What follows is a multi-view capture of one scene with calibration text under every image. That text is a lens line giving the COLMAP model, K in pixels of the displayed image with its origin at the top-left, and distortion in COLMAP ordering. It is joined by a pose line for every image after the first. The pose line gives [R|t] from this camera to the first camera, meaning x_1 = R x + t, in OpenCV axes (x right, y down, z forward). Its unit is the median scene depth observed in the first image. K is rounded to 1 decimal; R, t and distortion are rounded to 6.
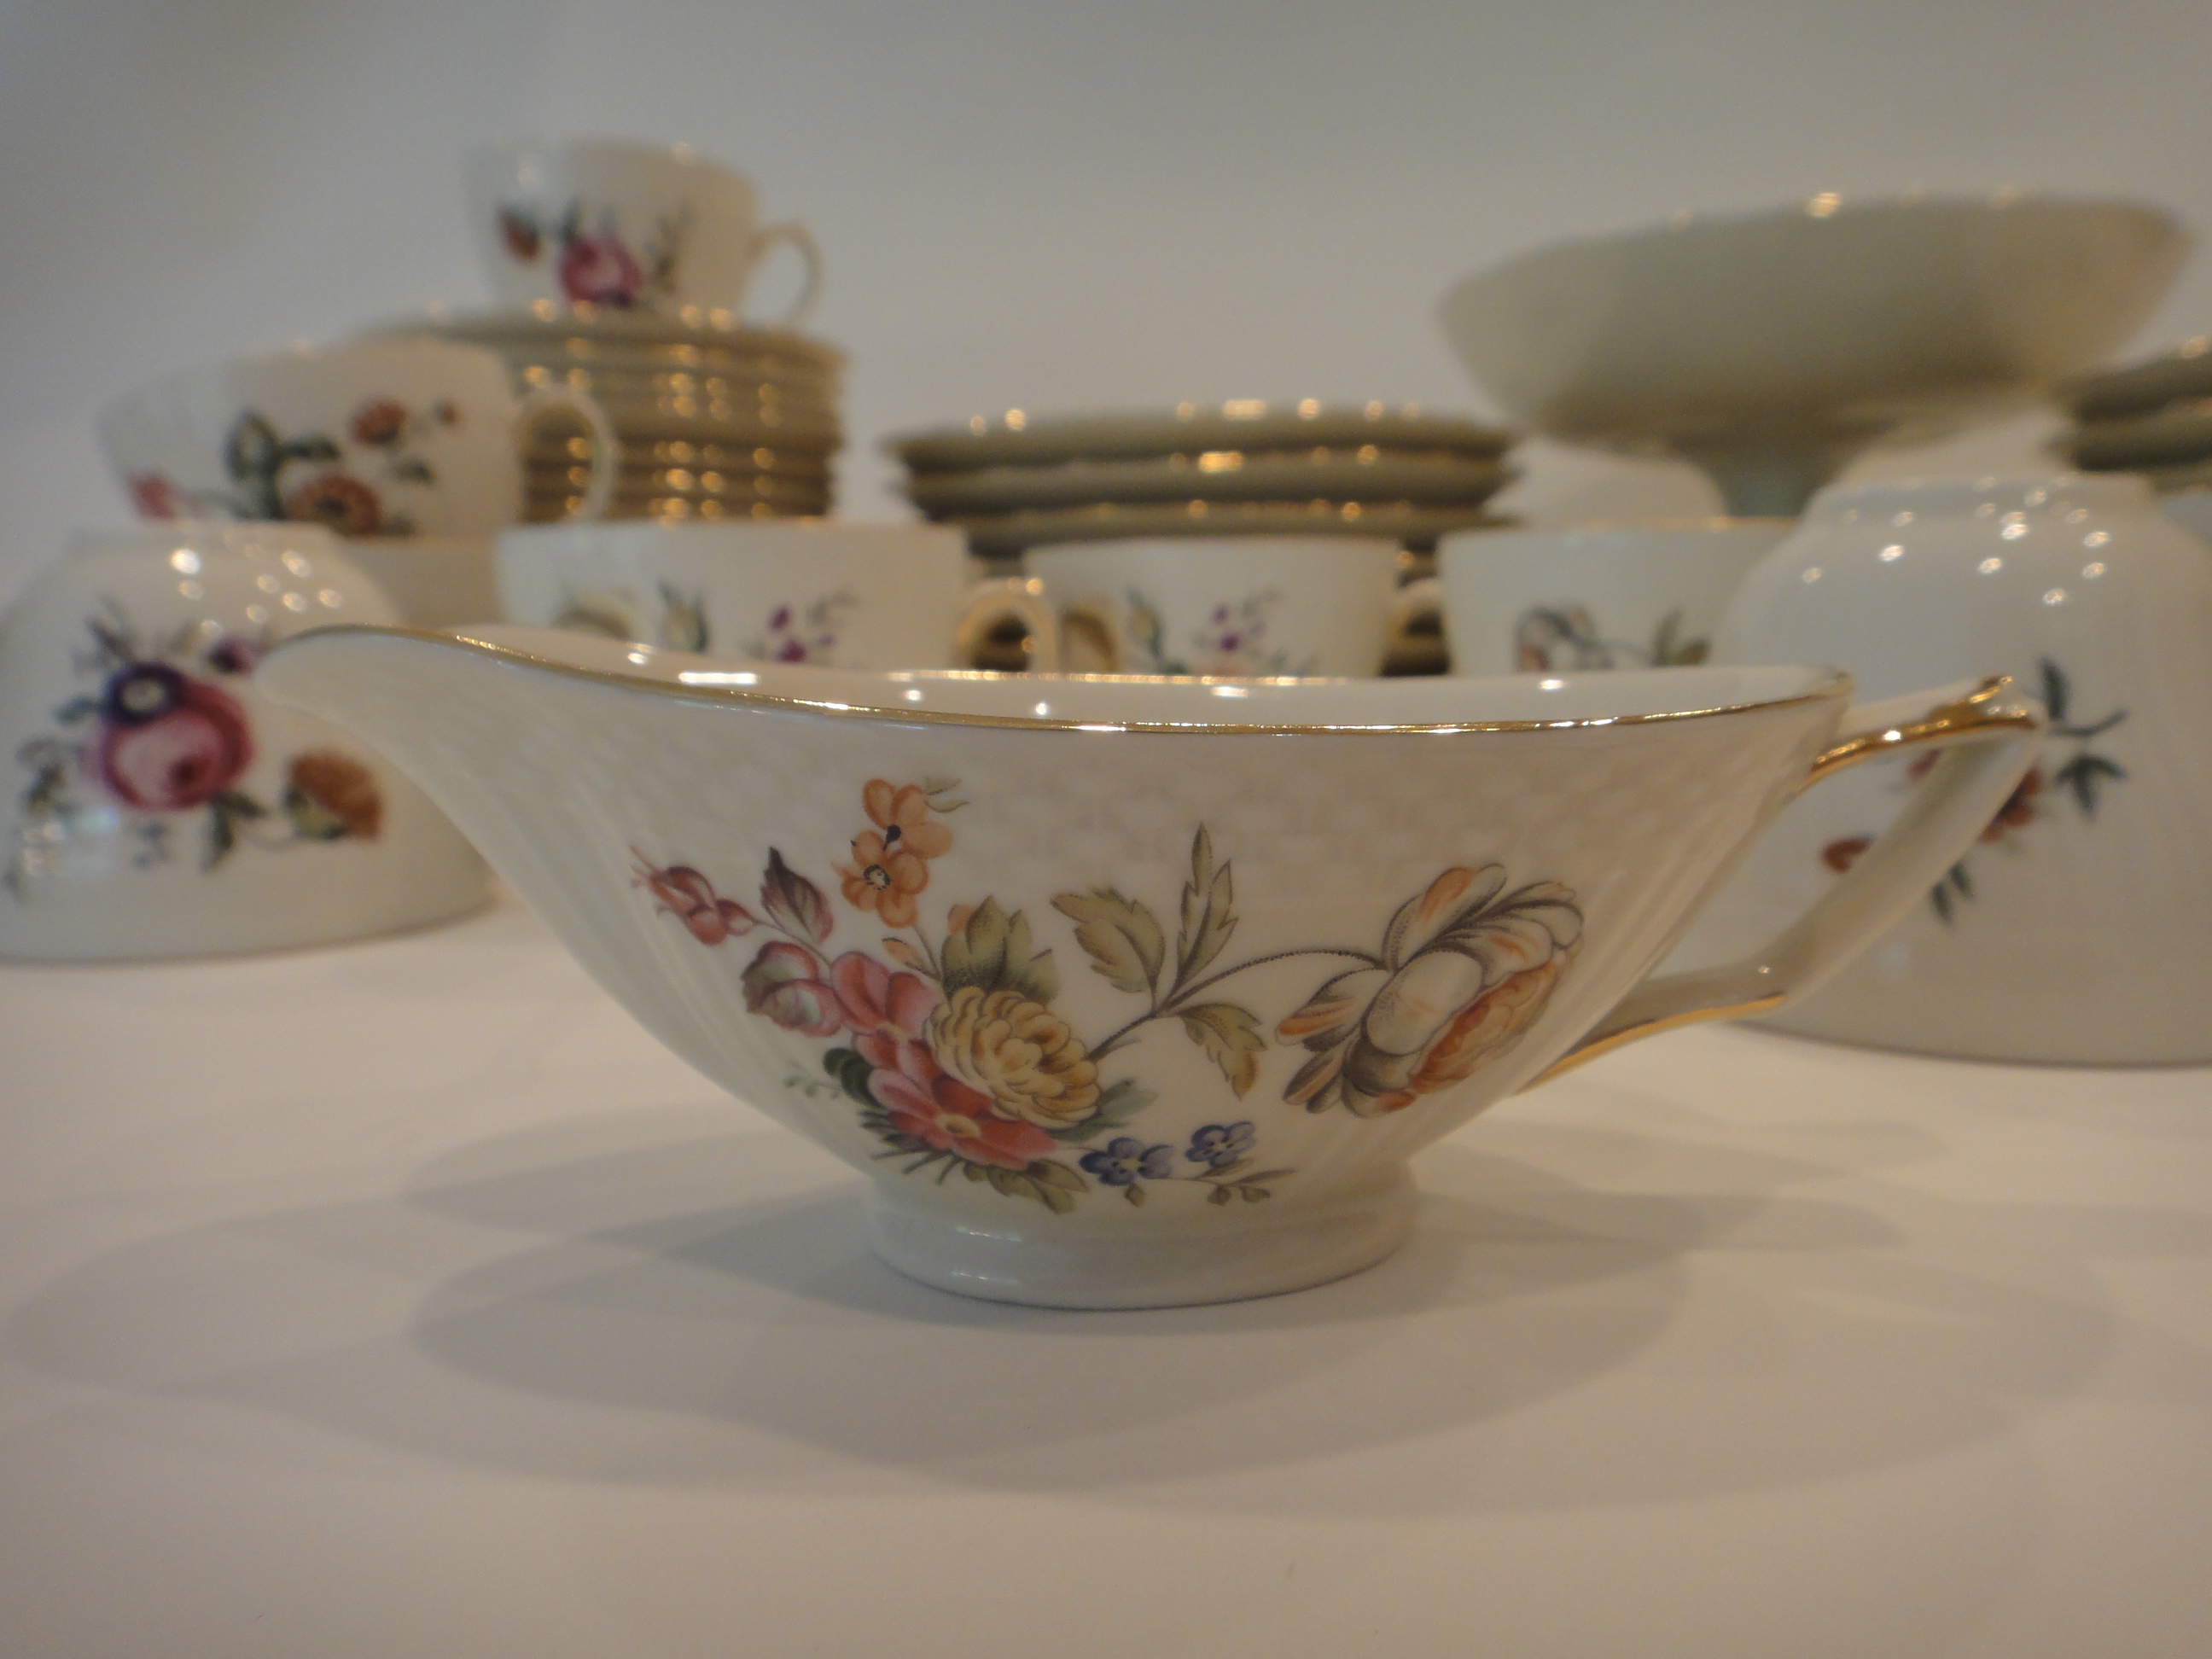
lens RADIAL K [[1676.3, 0, 1097.7], [0, 1676.3, 746.4], [0, 0, 1]] dist [-0.003779, 0.085350]
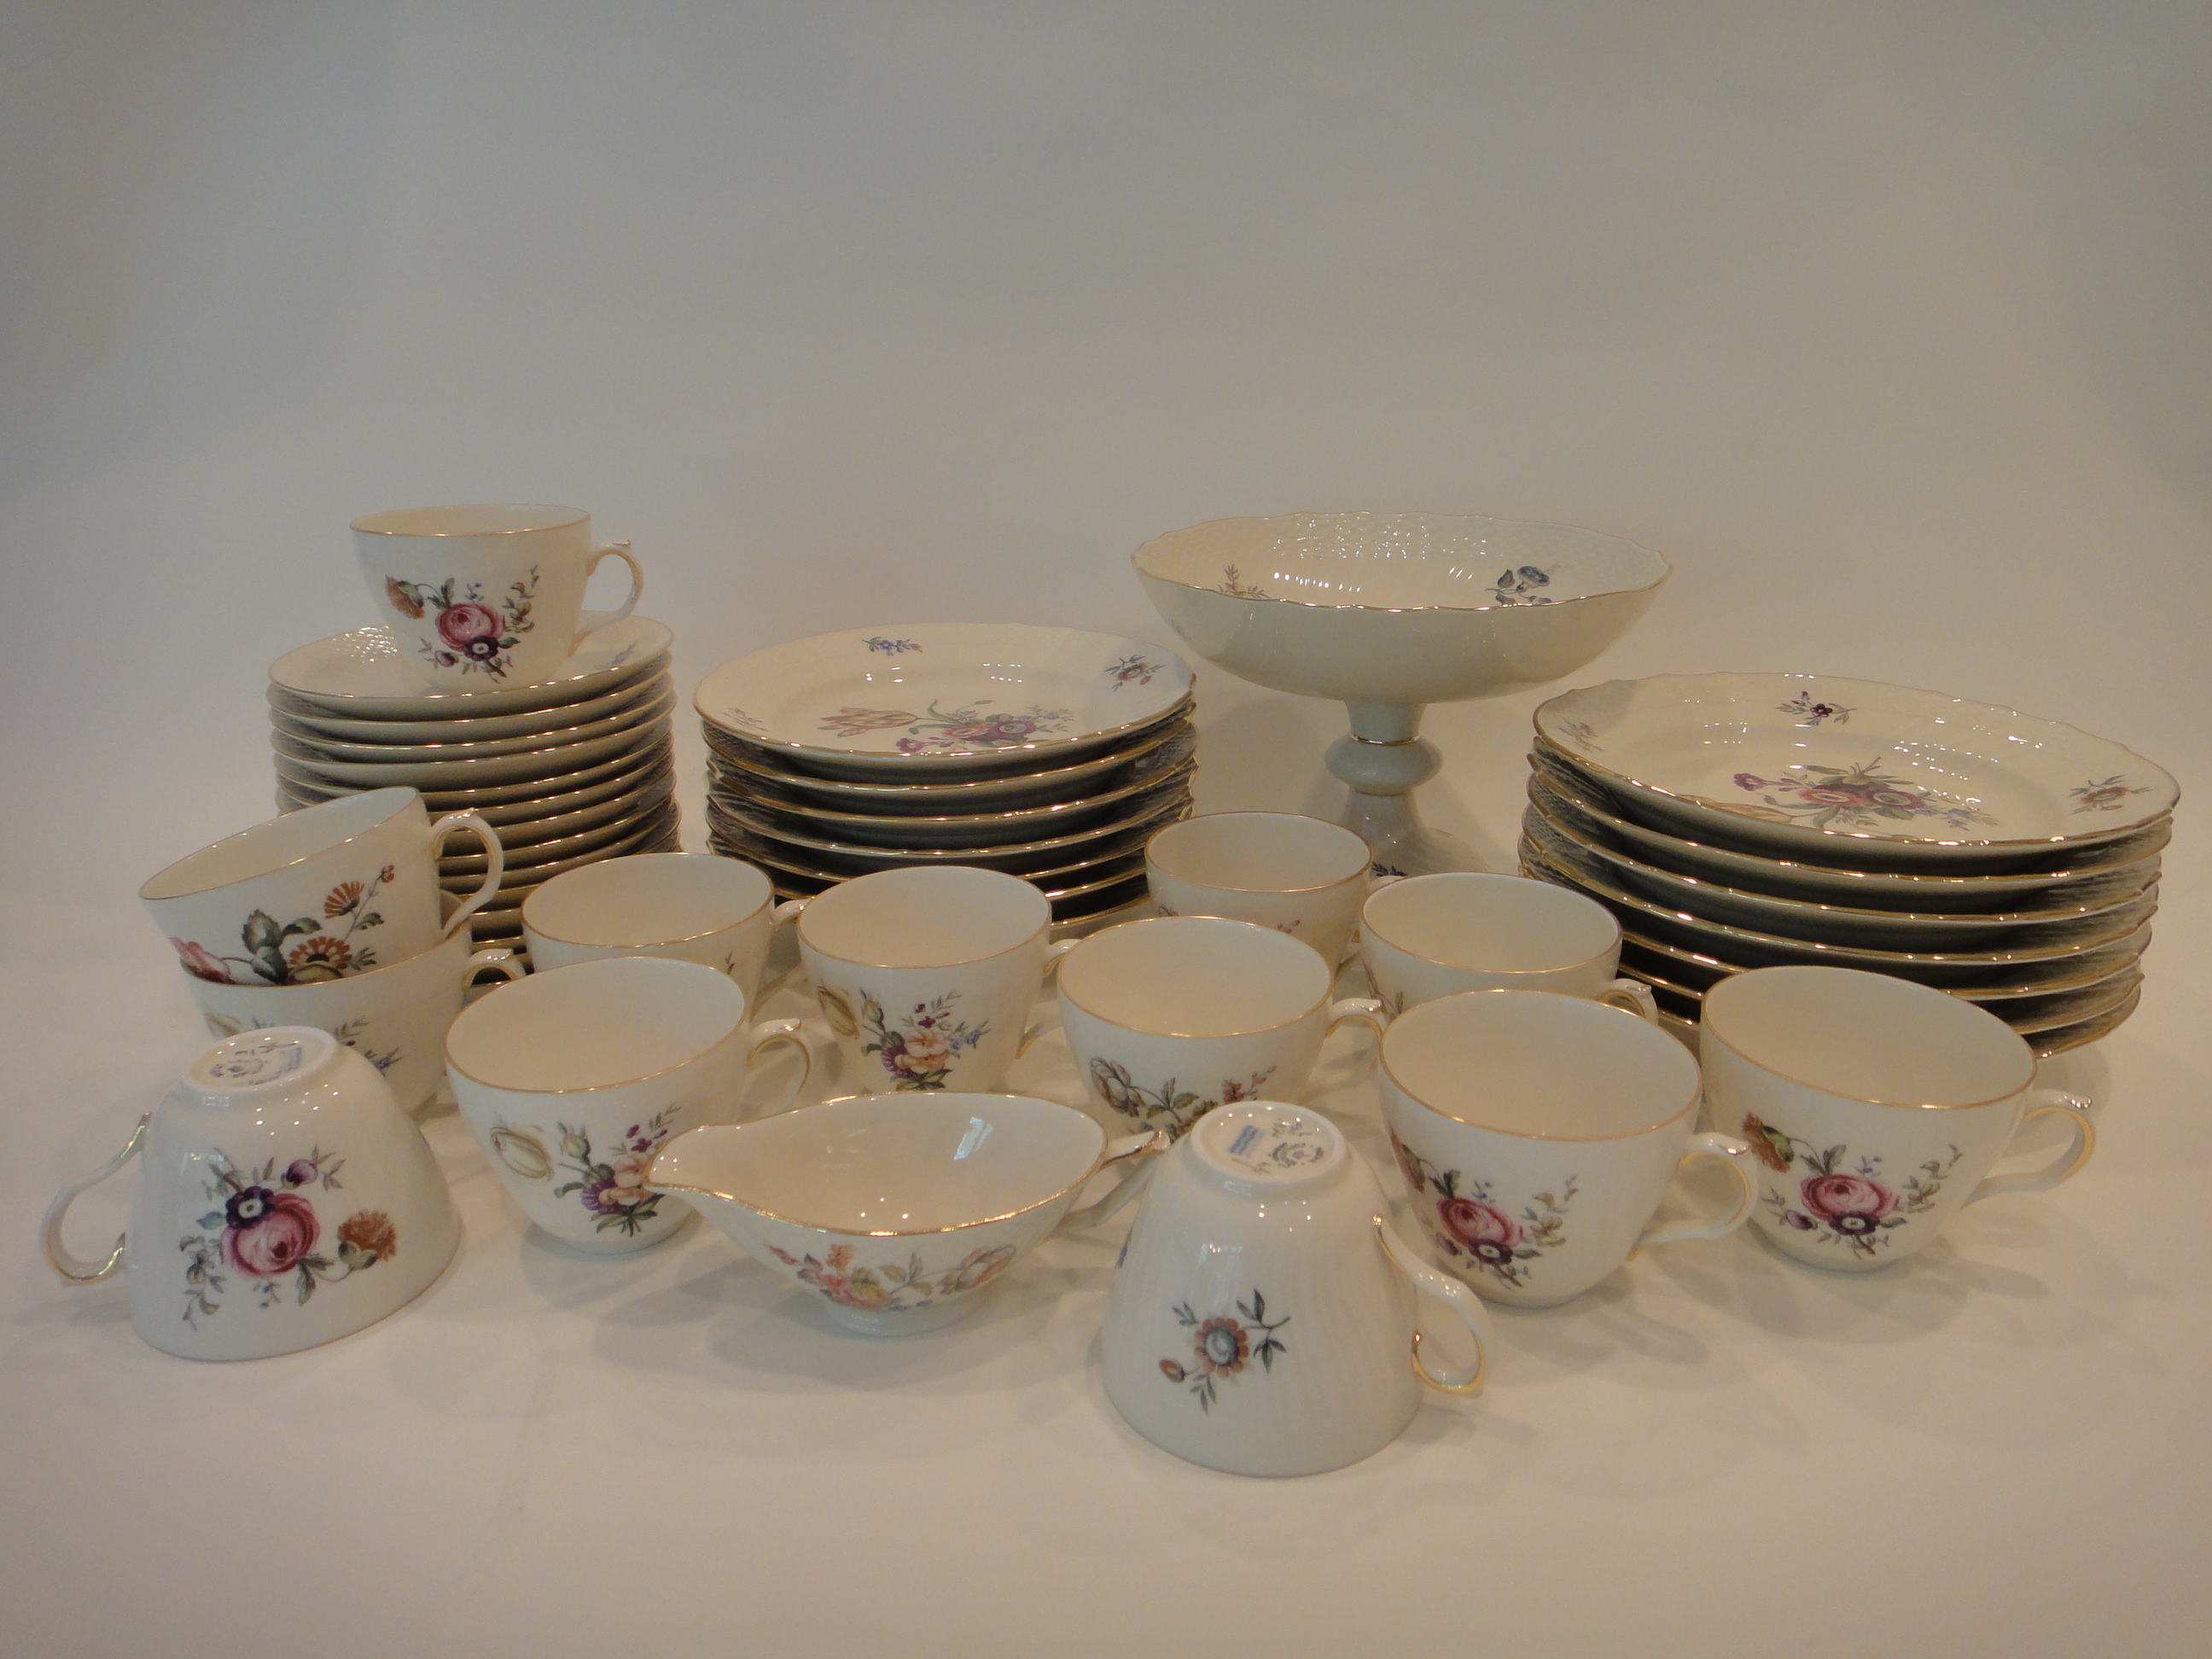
lens RADIAL K [[1673.8, 0, 1164.7], [0, 1673.8, 746.9], [0, 0, 1]] dist [0.002912, -0.000023]
pose [[0.993148, -0.019410, 0.115242, 0.156092], [-0.007969, 0.972568, 0.232483, -0.852632], [-0.116593, -0.231808, 0.965749, -0.602784]]
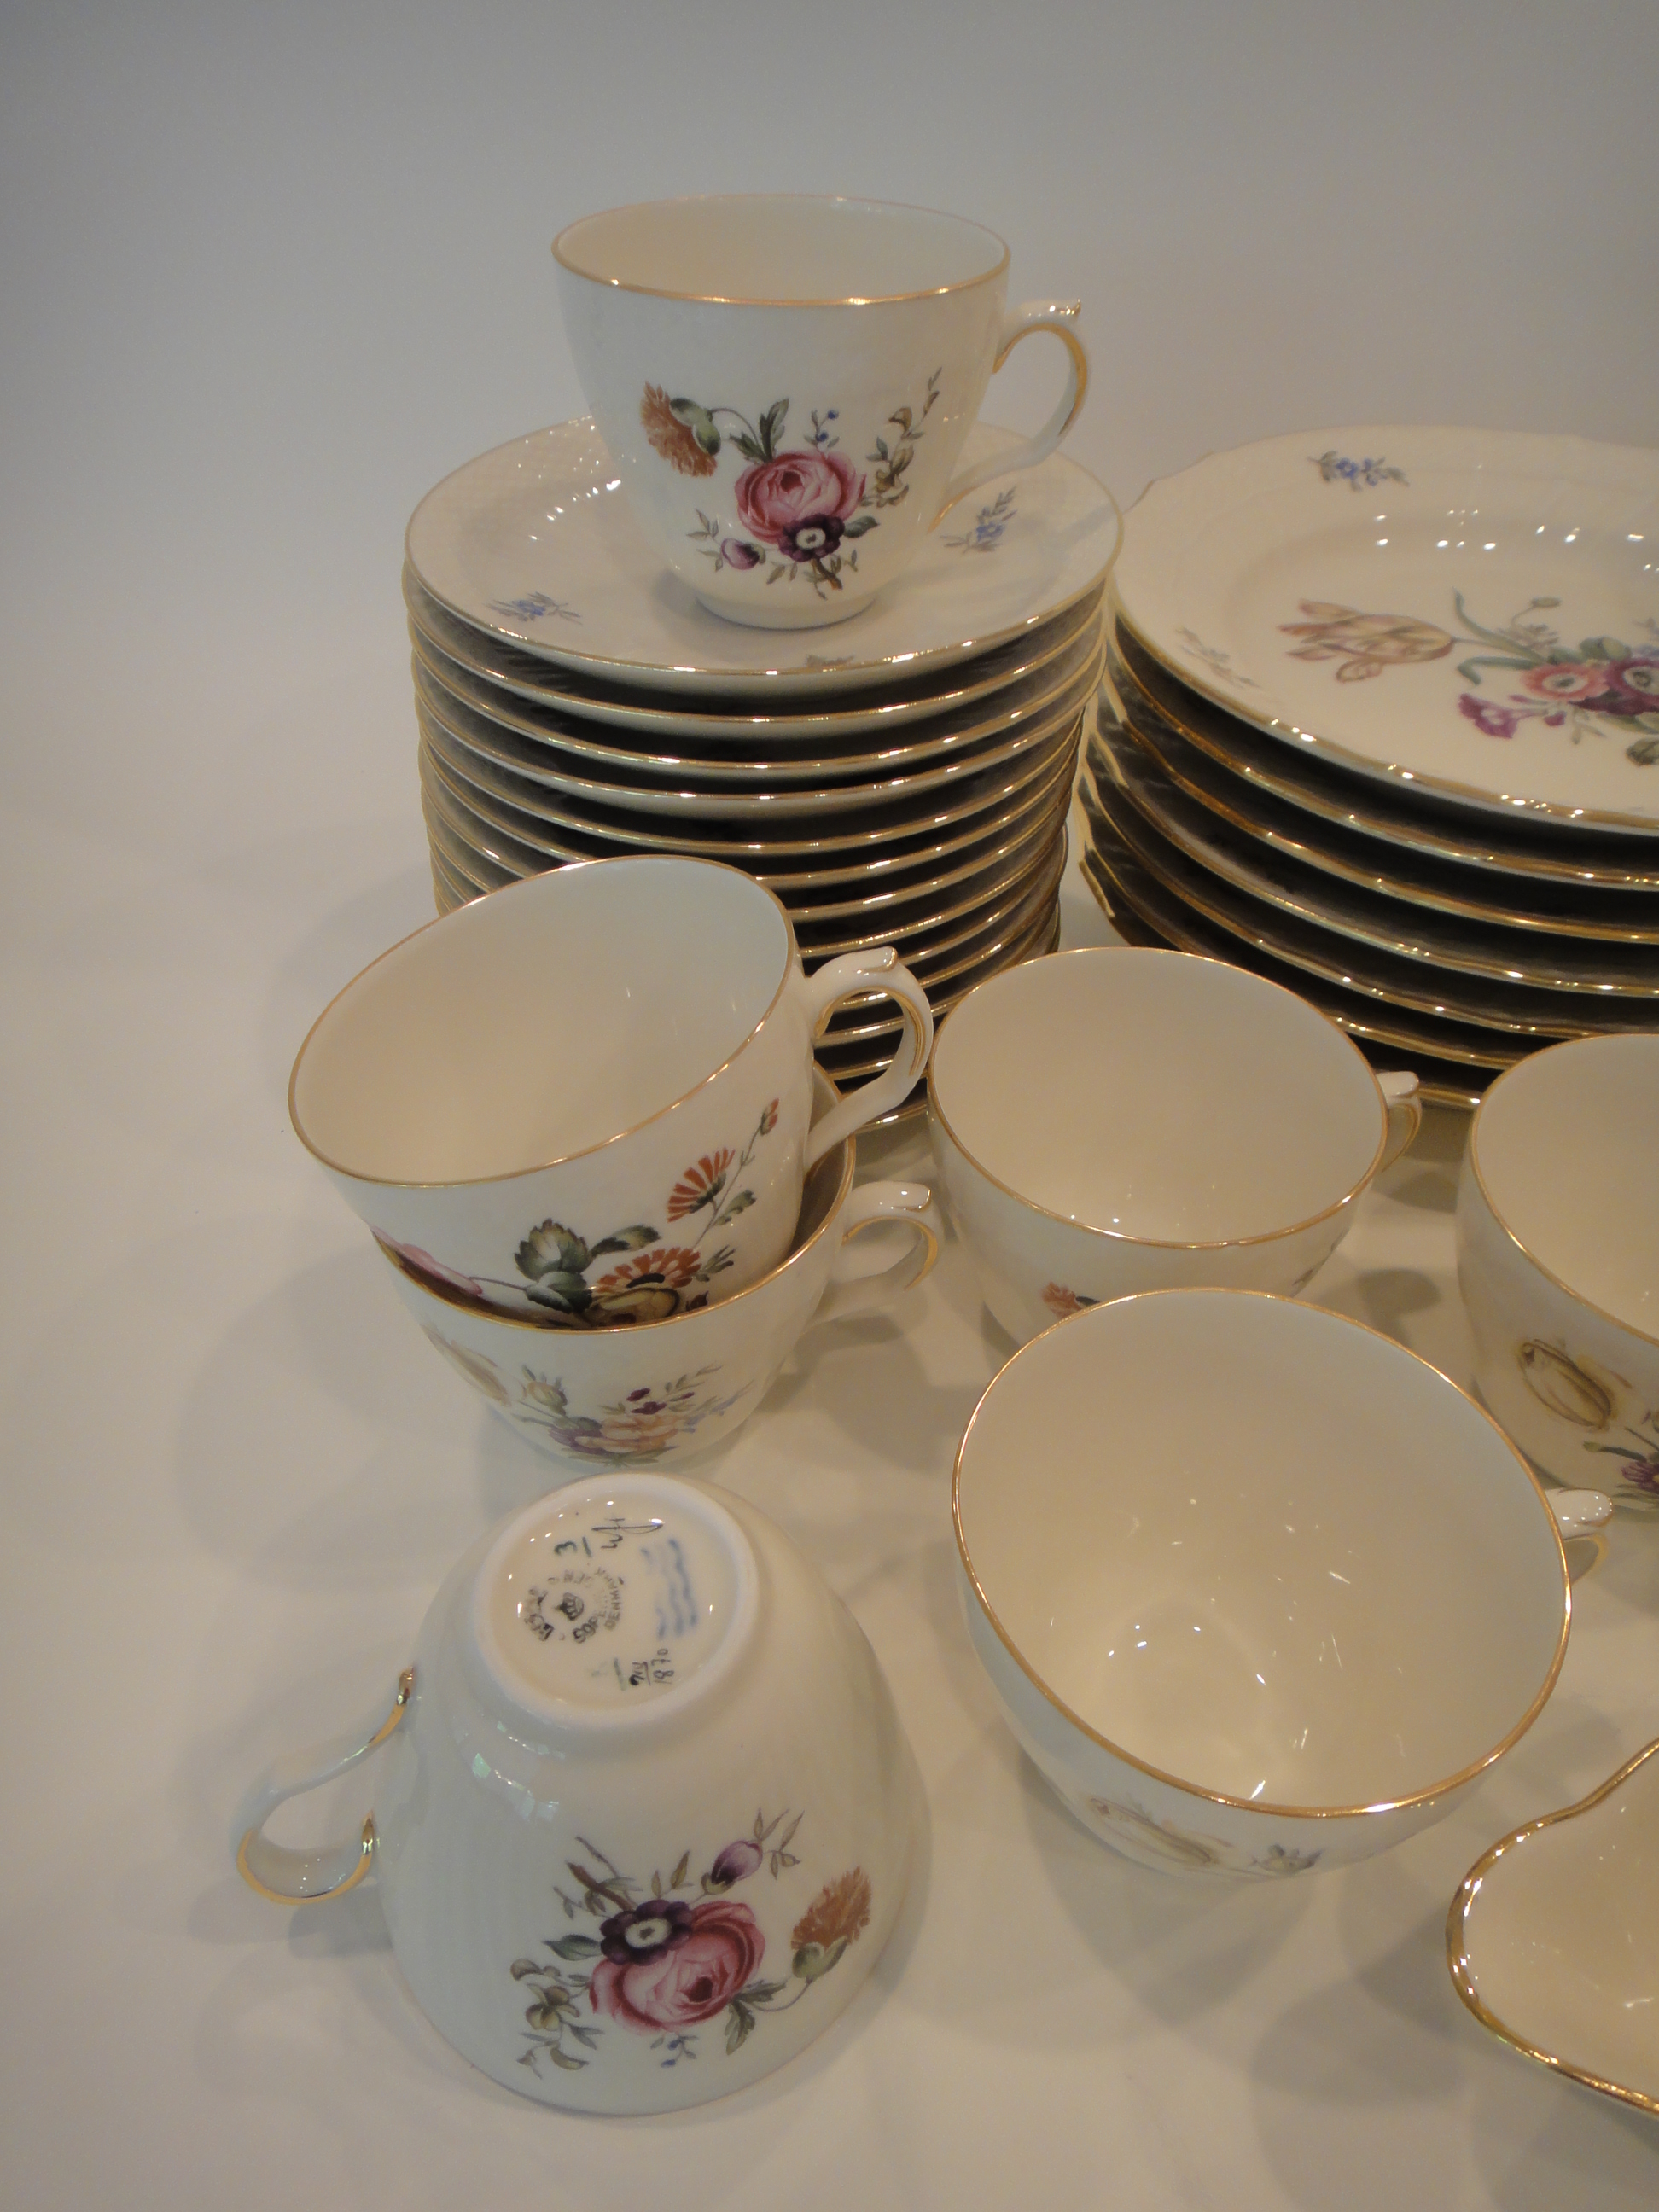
lens RADIAL K [[1685.9, 0, 829.5], [0, 1685.9, 1106.0], [0, 0, 1]] dist [0.000458, 0.002572]
pose [[0.999460, 0.032440, -0.005150, -0.470003], [-0.022900, 0.800610, 0.598748, -0.830598], [0.023546, -0.598307, 0.800921, 0.564980]]
